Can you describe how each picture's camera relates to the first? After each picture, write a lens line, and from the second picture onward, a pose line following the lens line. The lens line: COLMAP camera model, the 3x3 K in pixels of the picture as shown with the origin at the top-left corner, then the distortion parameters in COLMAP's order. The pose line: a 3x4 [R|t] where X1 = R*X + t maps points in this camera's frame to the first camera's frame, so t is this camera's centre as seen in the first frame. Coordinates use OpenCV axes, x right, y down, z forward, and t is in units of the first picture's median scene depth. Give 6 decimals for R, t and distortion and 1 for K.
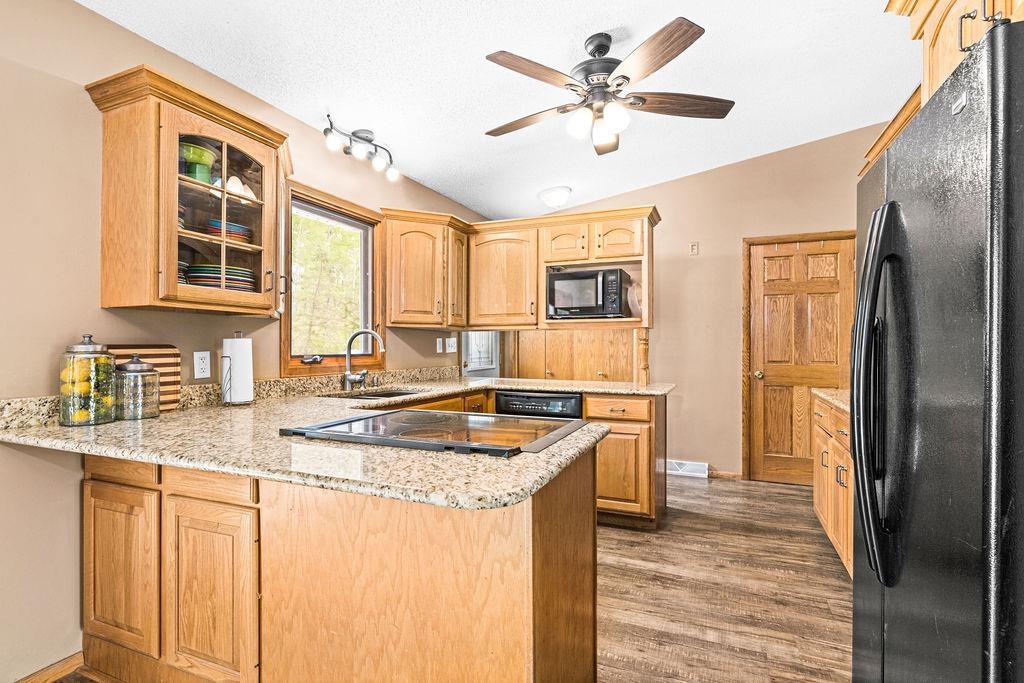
lens RADIAL K [[502.6, 0, 510.0], [0, 502.6, 344.3], [0, 0, 1]] dist [0.001324, 0.001866]
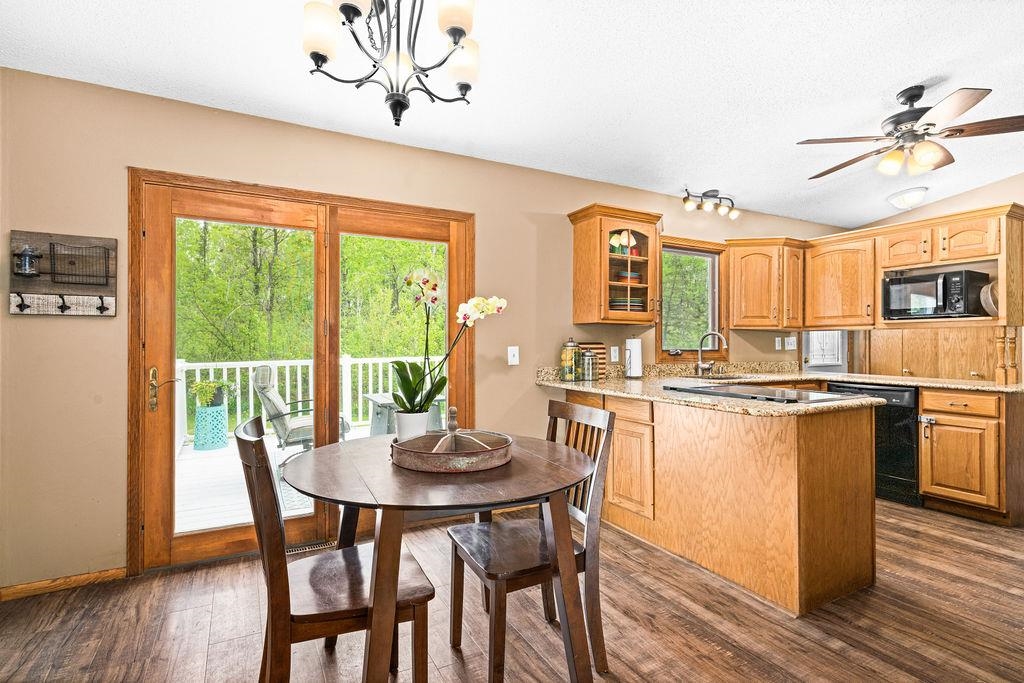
lens RADIAL K [[502.6, 0, 510.6], [0, 502.6, 342.0], [0, 0, 1]] dist [0.001324, 0.001866]
pose [[0.781175, -0.000643, -0.624311, 0.161595], [-0.000521, 0.999998, -0.001682, 0.001235], [0.624312, 0.001640, 0.781174, -0.488420]]
